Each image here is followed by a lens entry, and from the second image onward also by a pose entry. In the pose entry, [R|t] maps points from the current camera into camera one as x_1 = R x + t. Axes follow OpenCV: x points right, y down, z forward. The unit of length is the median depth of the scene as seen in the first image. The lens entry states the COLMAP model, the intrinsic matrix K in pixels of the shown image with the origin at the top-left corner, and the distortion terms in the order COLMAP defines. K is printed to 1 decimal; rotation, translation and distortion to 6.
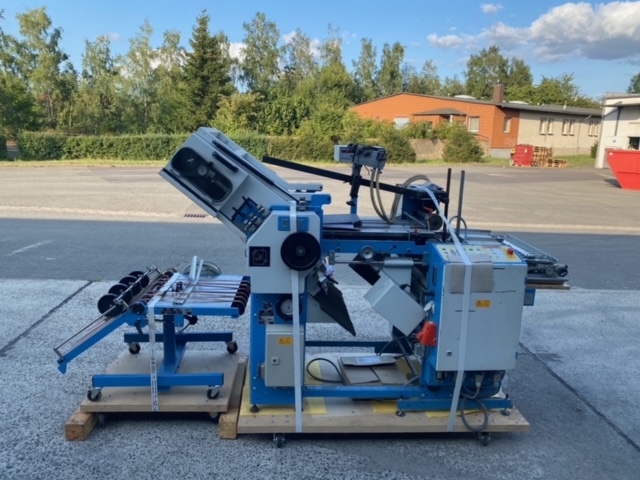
lens RADIAL K [[491.2, 0, 318.2], [0, 491.2, 229.7], [0, 0, 1]] dist [0.020329, -0.017093]
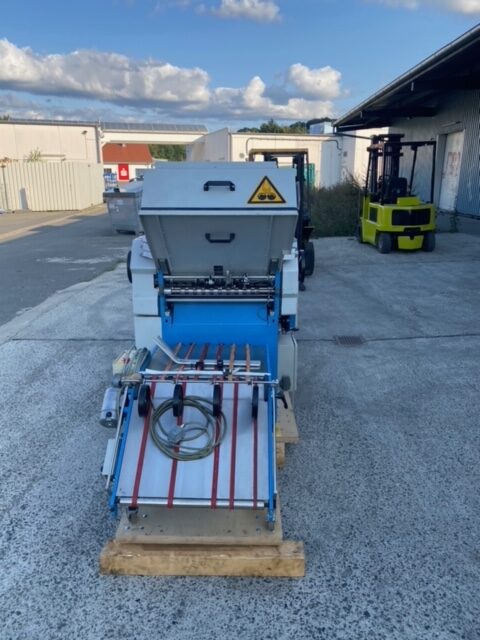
lens RADIAL K [[491.2, 0, 239.4], [0, 491.2, 309.2], [0, 0, 1]] dist [0.020329, -0.017093]
pose [[0.062862, -0.286208, 0.956103, -0.083122], [0.191746, 0.943614, 0.269862, -0.014348], [-0.979429, 0.166365, 0.114197, 0.069025]]
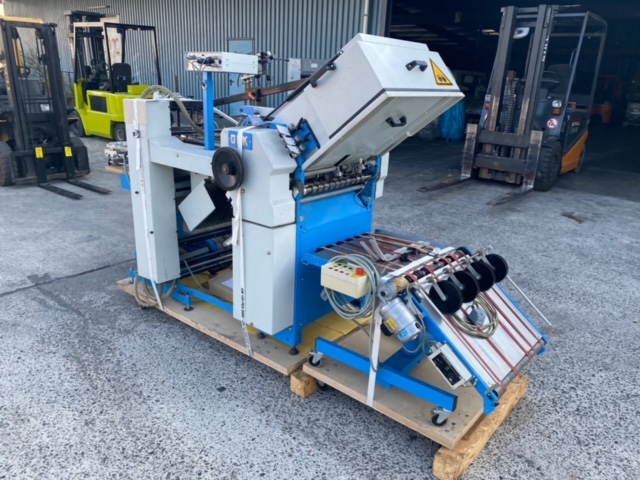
lens RADIAL K [[491.2, 0, 324.9], [0, 491.2, 243.9], [0, 0, 1]] dist [0.020329, -0.017093]
pose [[-0.736451, -0.273606, 0.618692, -0.054182], [0.063362, 0.882642, 0.465756, -0.022155], [-0.673517, 0.382208, -0.632686, 0.129110]]
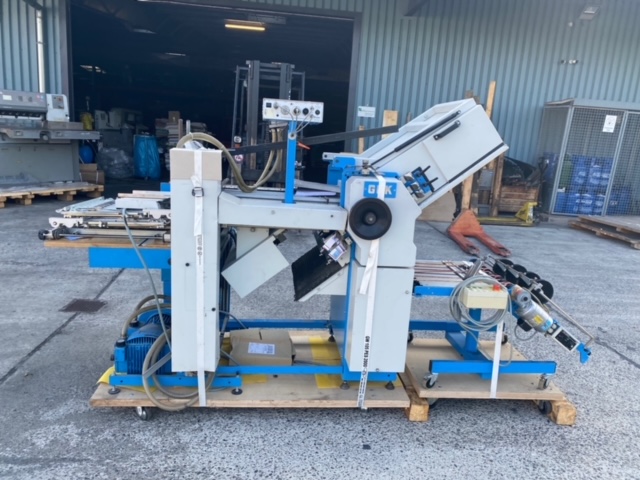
lens RADIAL K [[491.2, 0, 324.4], [0, 491.2, 240.0], [0, 0, 1]] dist [0.020329, -0.017093]
pose [[-0.994992, -0.086057, -0.050851, 0.004491], [-0.099009, 0.918419, 0.383018, -0.023189], [0.013741, 0.386135, -0.922340, 0.152918]]
